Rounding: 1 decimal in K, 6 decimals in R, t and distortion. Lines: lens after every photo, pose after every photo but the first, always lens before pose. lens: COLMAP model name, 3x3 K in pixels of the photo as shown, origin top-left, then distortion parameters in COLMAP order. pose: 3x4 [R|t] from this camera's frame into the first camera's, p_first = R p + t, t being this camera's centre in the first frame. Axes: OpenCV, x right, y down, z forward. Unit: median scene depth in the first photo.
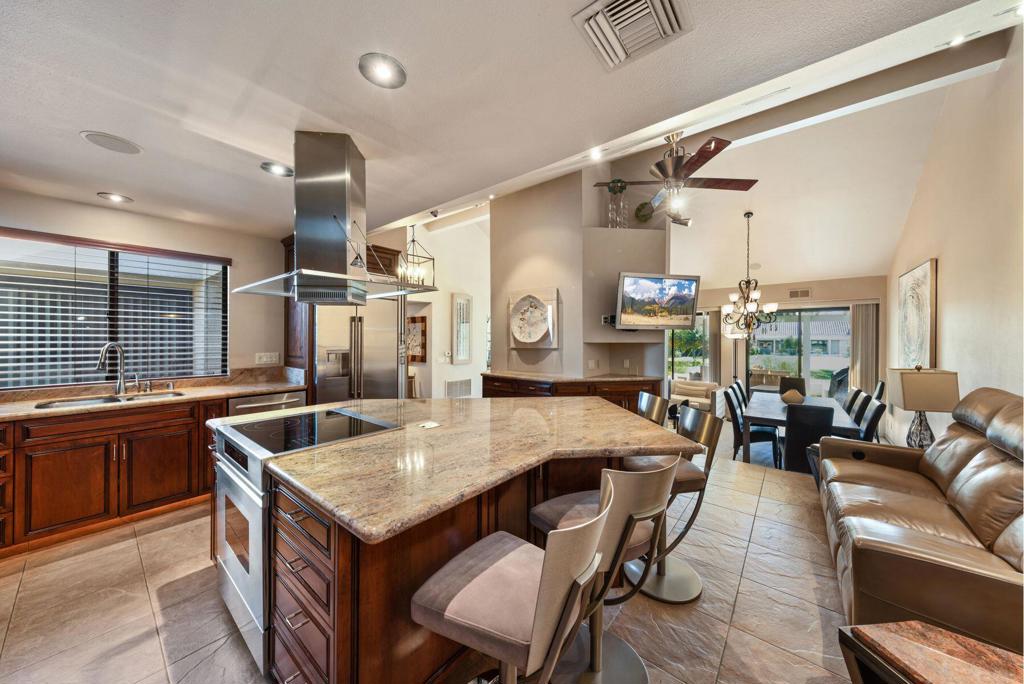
lens RADIAL K [[352.4, 0, 508.1], [0, 352.4, 340.2], [0, 0, 1]] dist [0.000855, 0.000014]
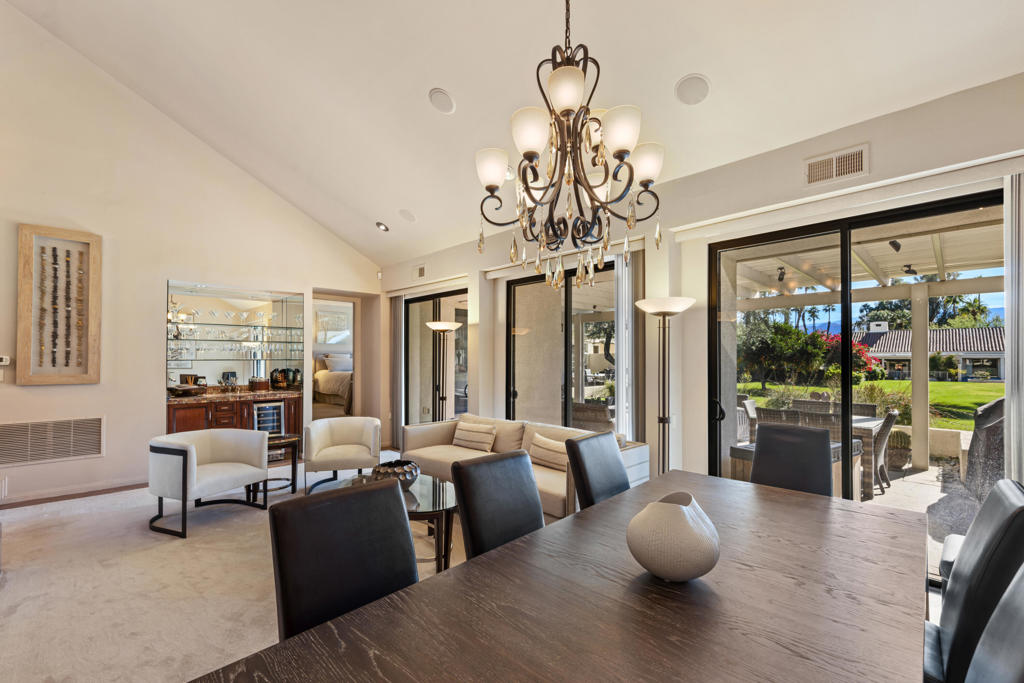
lens RADIAL K [[450.8, 0, 512.5], [0, 450.8, 352.5], [0, 0, 1]] dist [-0.000405, -0.000257]
pose [[0.995534, 0.000342, -0.094398, 0.480626], [-0.002222, 0.999801, -0.019812, 0.035675], [0.094373, 0.019934, 0.995337, 0.478050]]
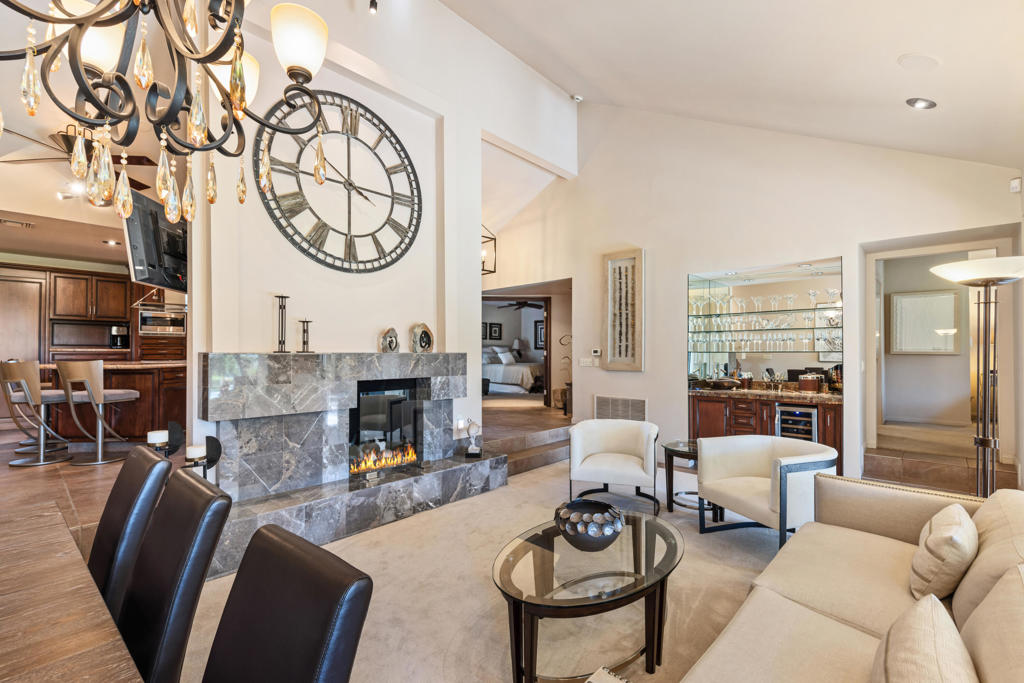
lens RADIAL K [[450.8, 0, 508.8], [0, 450.8, 348.7], [0, 0, 1]] dist [-0.000405, -0.000257]
pose [[-0.054500, -0.007952, -0.998482, 0.606016], [-0.005576, 0.999955, -0.007659, 0.036456], [0.998498, 0.005150, -0.054542, 0.835197]]
